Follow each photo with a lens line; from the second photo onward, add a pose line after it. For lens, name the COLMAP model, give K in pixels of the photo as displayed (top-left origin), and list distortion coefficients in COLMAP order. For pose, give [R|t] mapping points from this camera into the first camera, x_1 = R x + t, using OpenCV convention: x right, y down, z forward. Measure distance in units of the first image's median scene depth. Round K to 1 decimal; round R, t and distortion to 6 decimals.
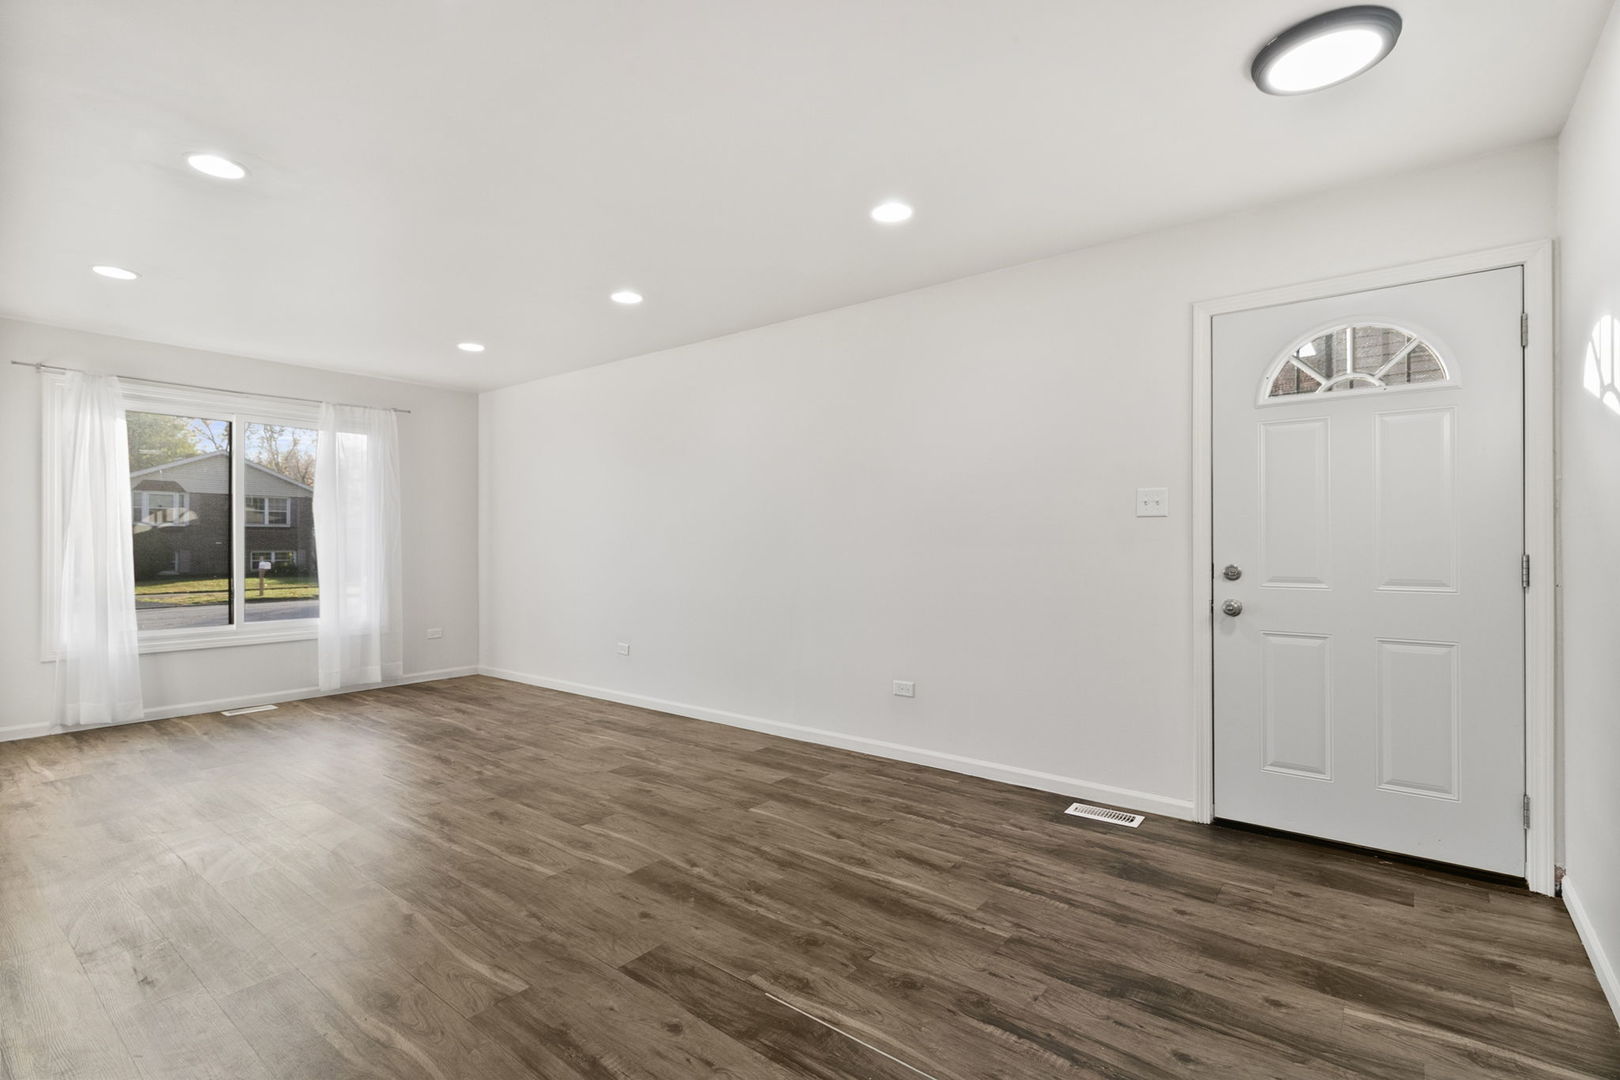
lens RADIAL K [[751.6, 0, 813.3], [0, 751.6, 543.7], [0, 0, 1]] dist [0.001238, 0.000258]
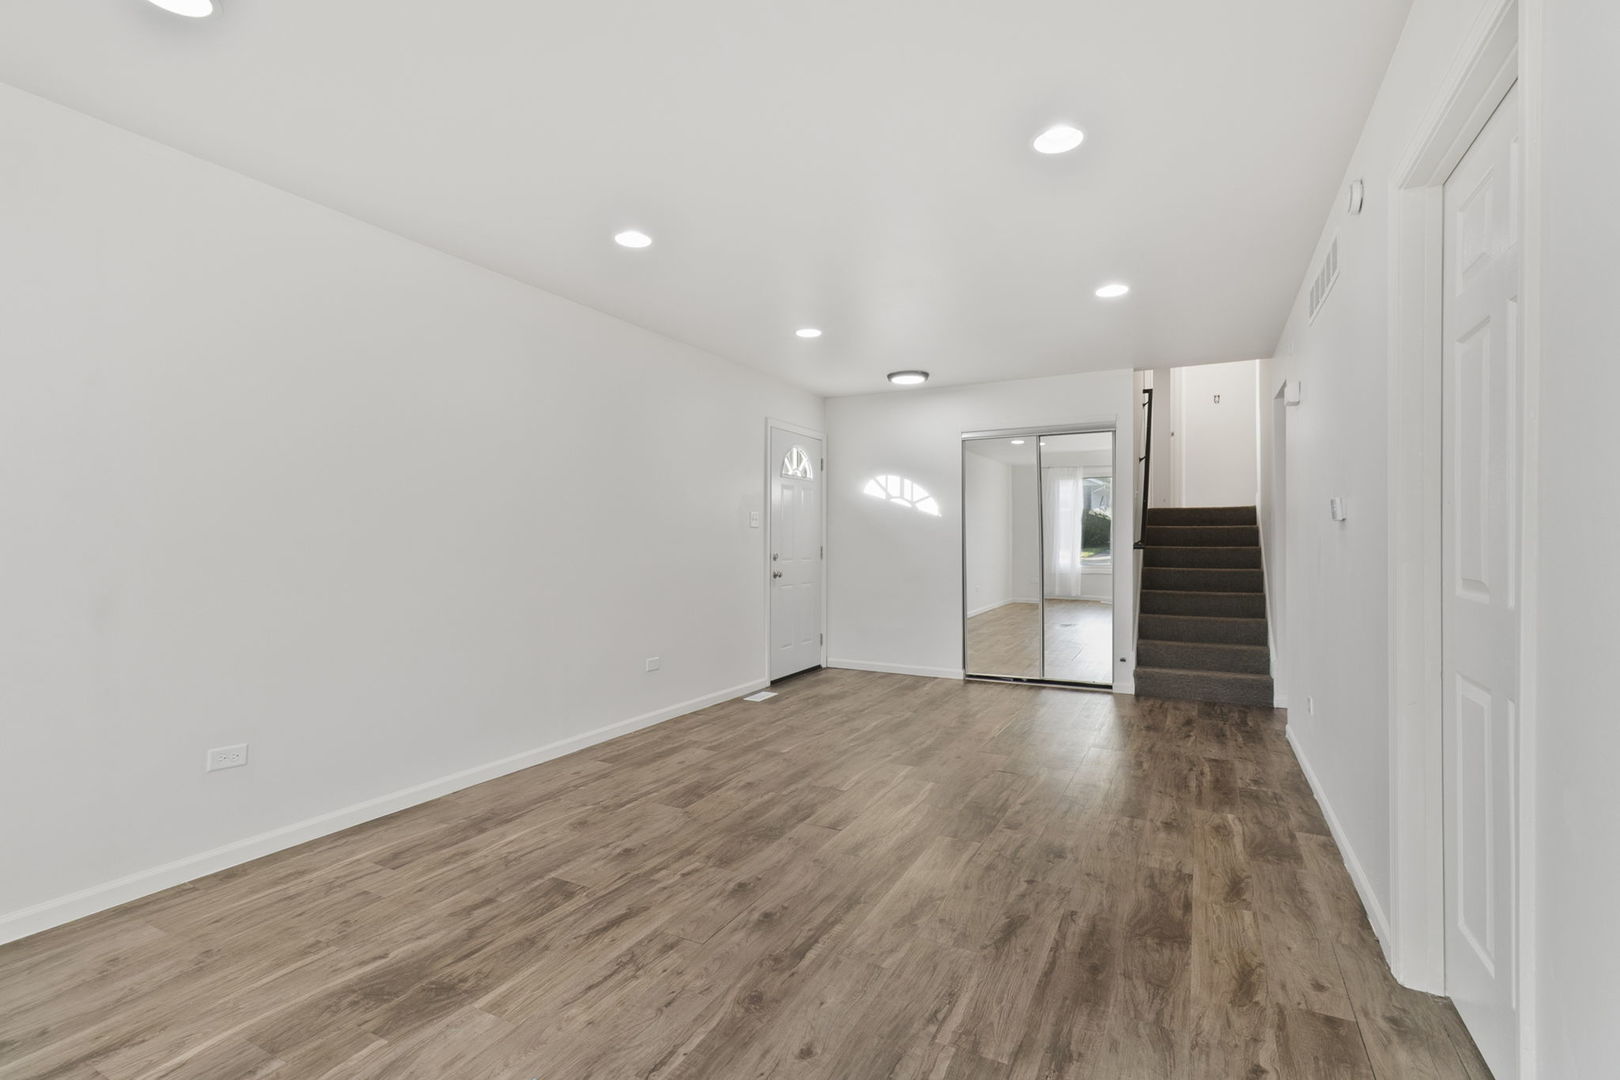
lens RADIAL K [[751.6, 0, 813.3], [0, 751.6, 543.7], [0, 0, 1]] dist [0.001238, 0.000258]
pose [[-0.187459, -0.002767, 0.982269, -1.221572], [-0.000817, 0.999996, 0.002661, -0.000785], [-0.982272, -0.000304, -0.187461, 1.086484]]
